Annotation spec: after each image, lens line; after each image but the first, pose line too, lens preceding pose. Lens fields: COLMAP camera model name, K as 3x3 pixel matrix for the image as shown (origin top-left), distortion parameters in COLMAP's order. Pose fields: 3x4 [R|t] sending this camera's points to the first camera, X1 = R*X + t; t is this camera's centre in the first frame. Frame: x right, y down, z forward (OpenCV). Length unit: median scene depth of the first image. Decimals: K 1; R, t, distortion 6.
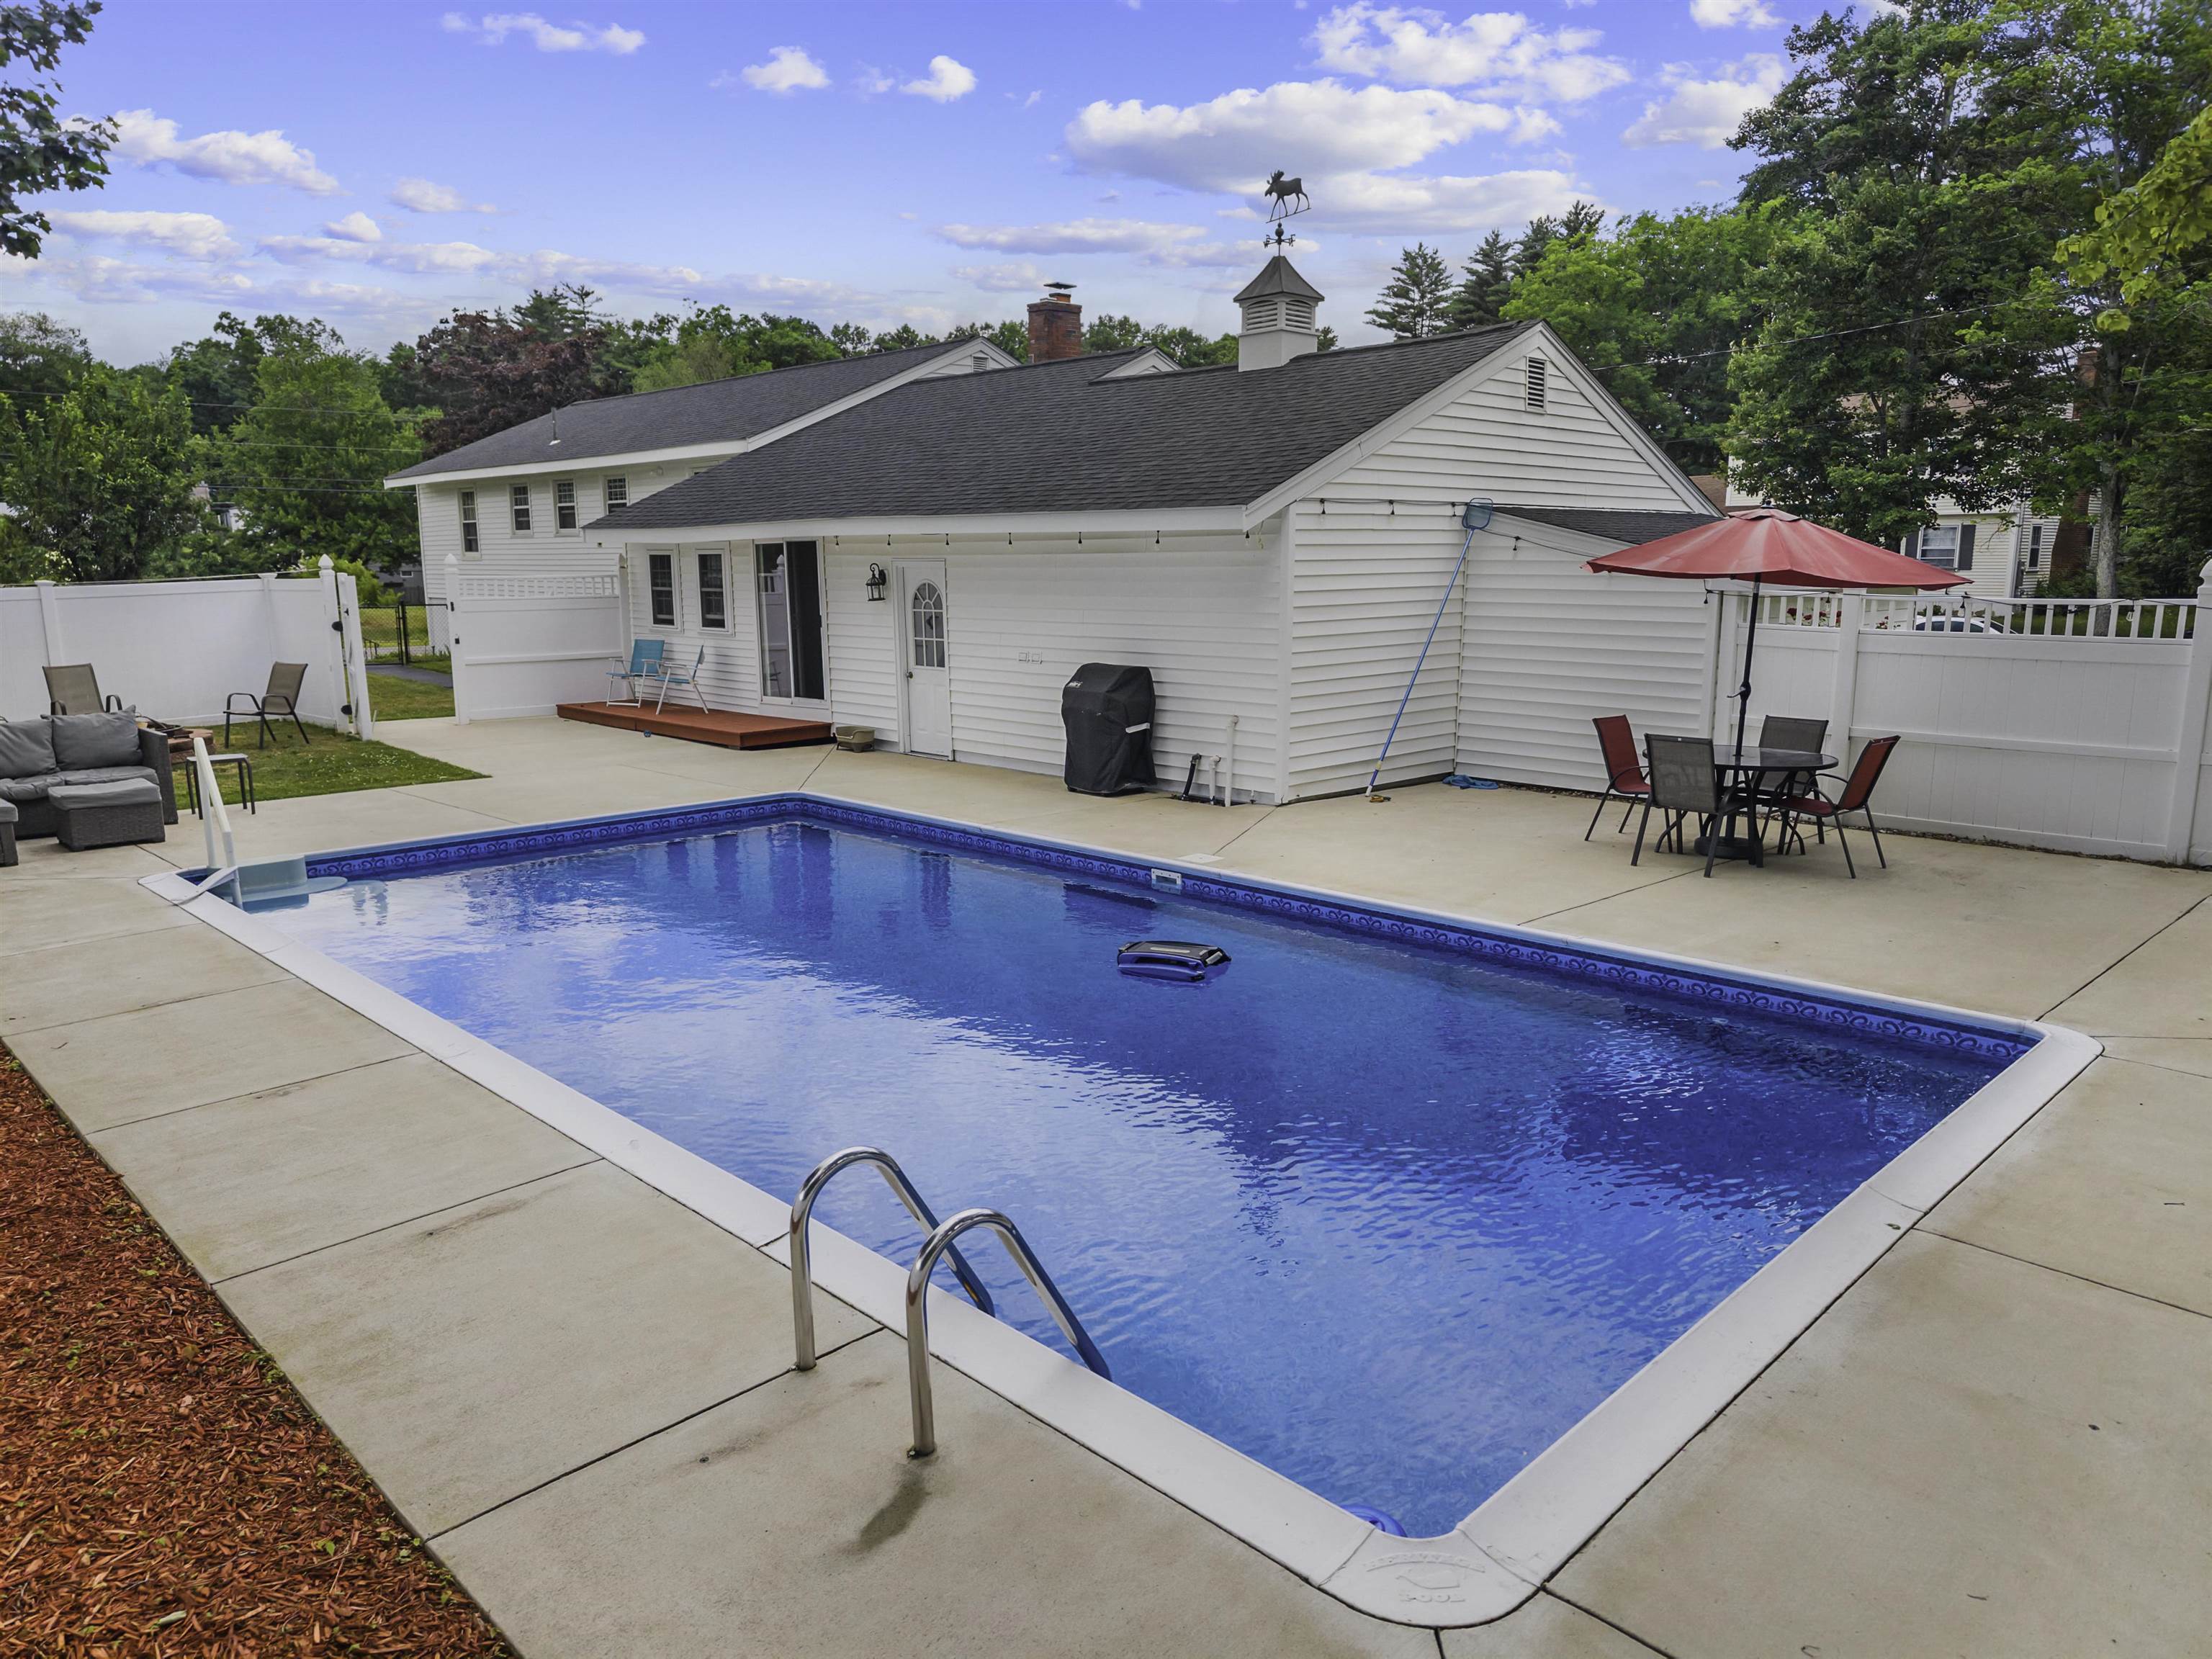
lens RADIAL K [[1481.4, 0, 1130.9], [0, 1481.4, 814.7], [0, 0, 1]] dist [0.027463, -0.002356]
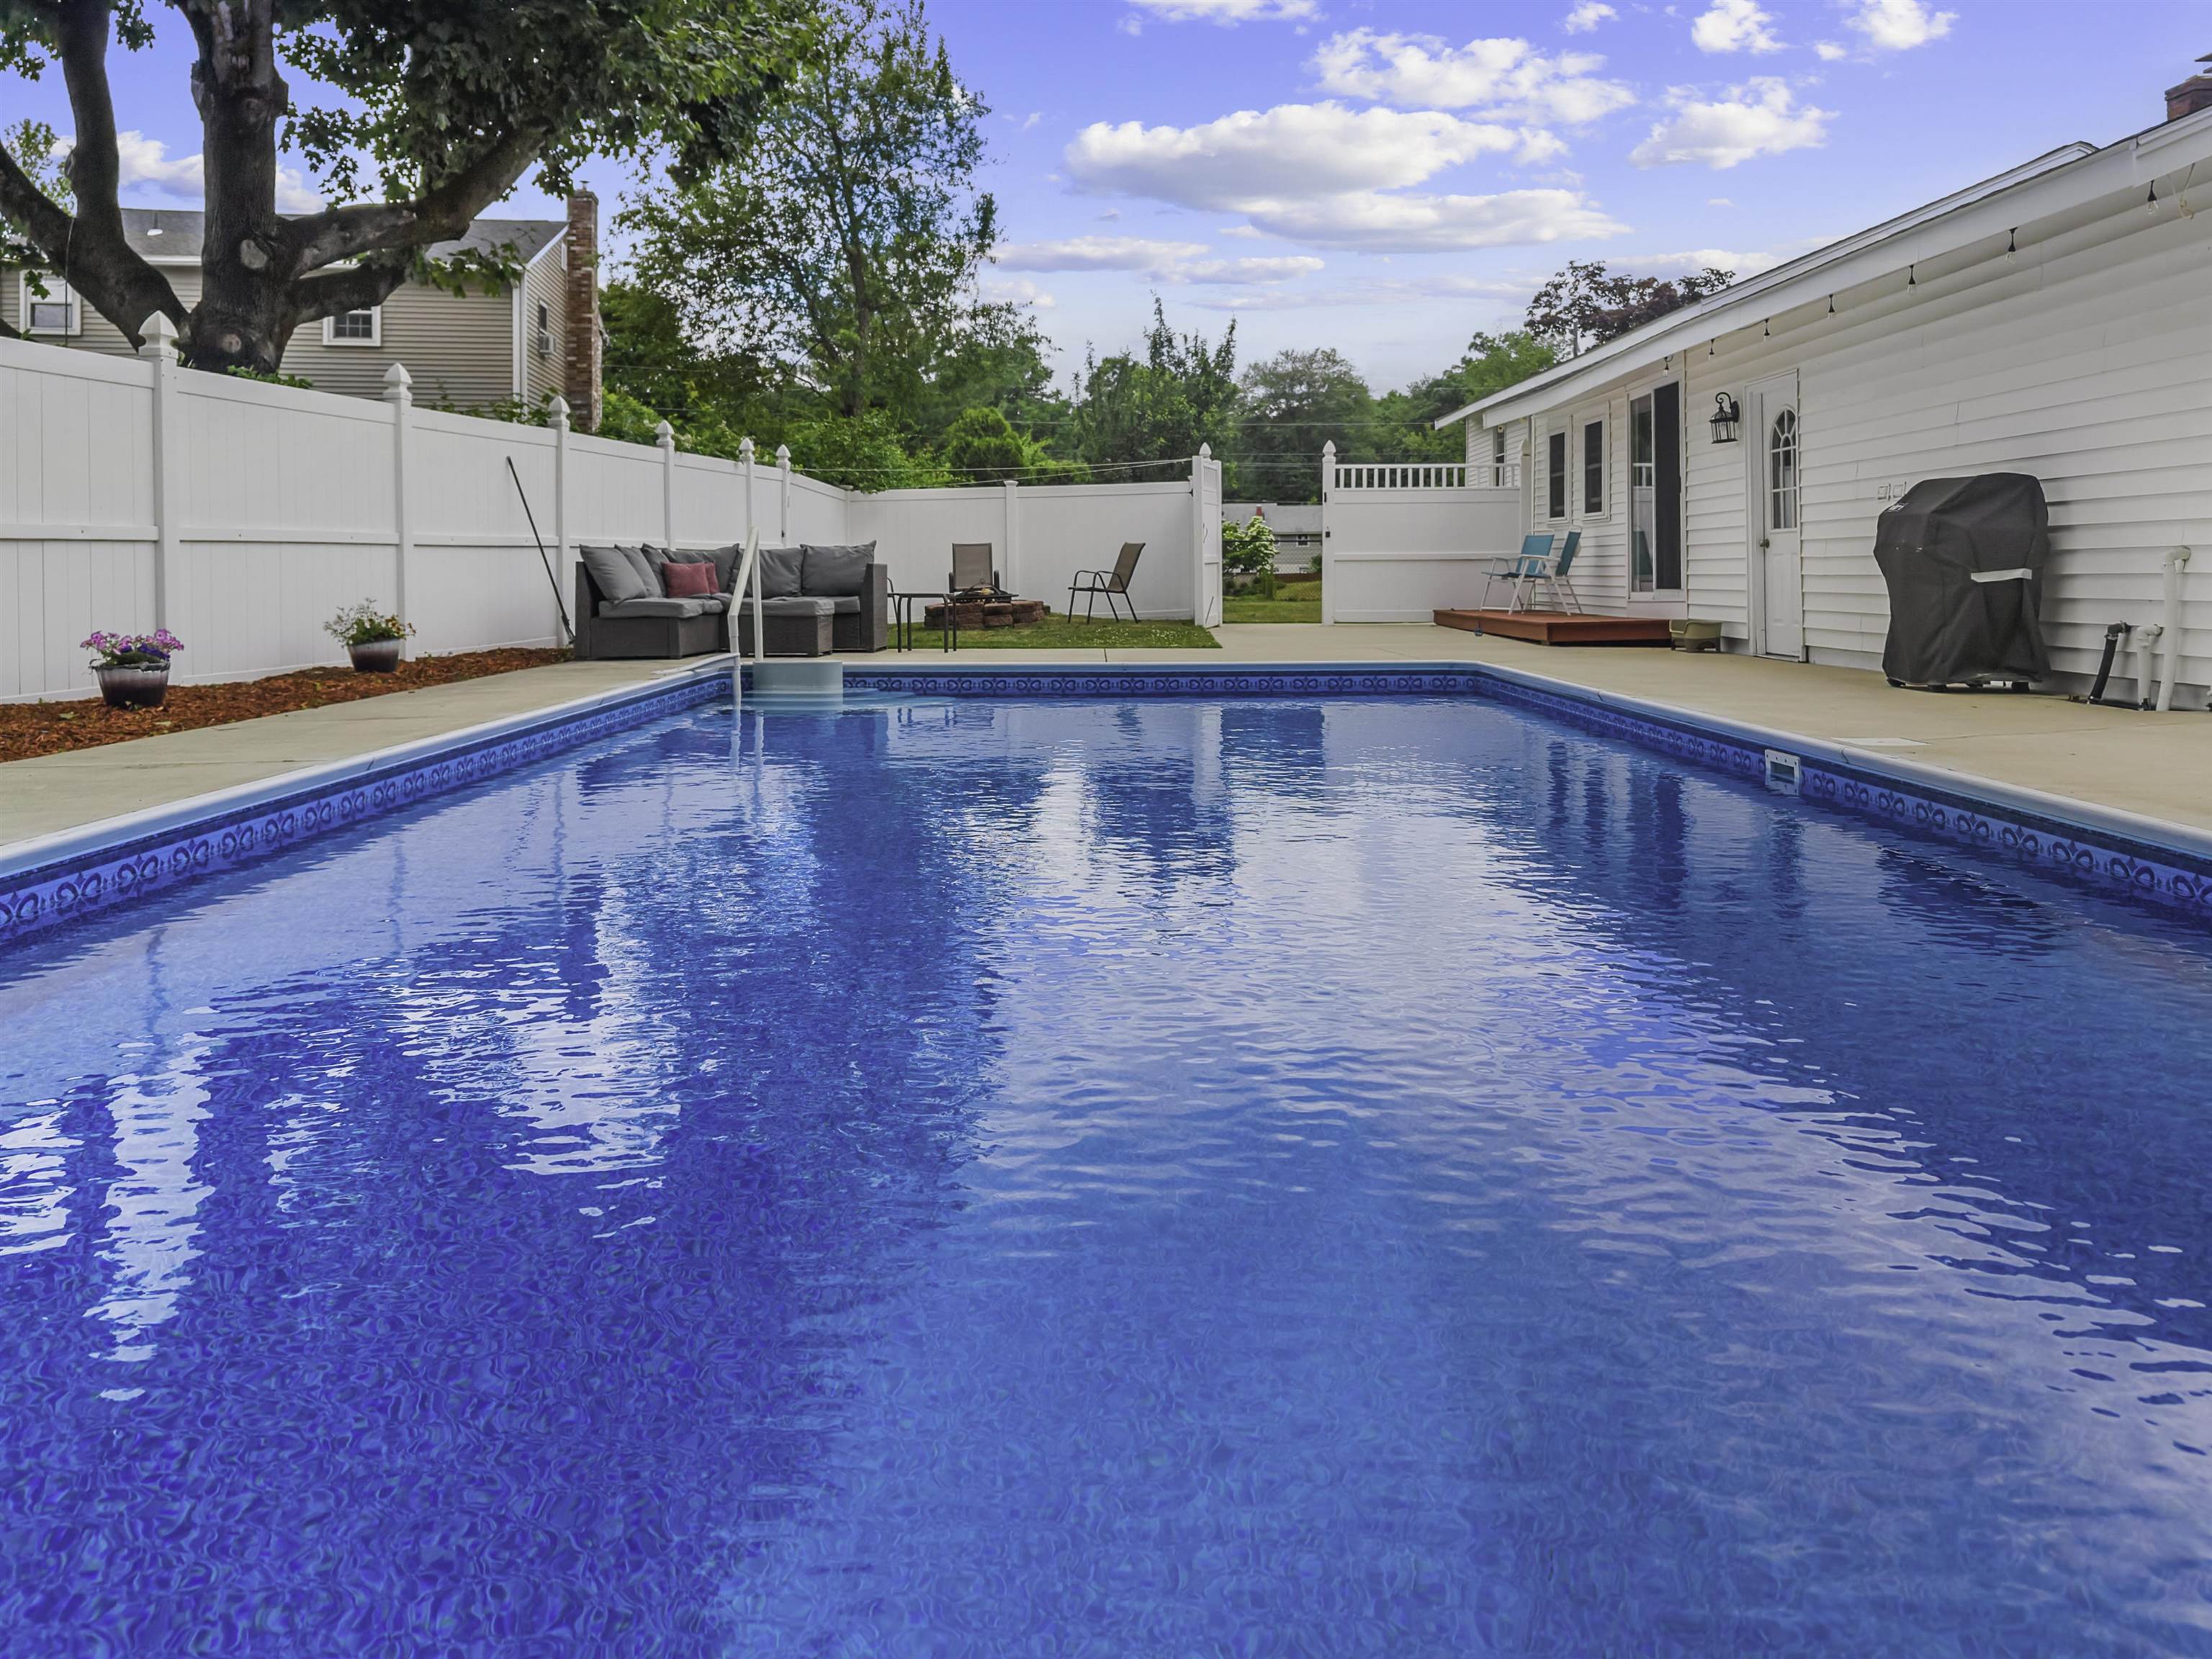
lens RADIAL K [[1481.4, 0, 1130.9], [0, 1481.4, 814.7], [0, 0, 1]] dist [0.027463, -0.002356]
pose [[0.714044, 0.105172, -0.692156, 0.142638], [-0.105989, 0.993496, 0.041619, 0.038377], [0.692031, 0.043643, 0.720547, 0.263186]]
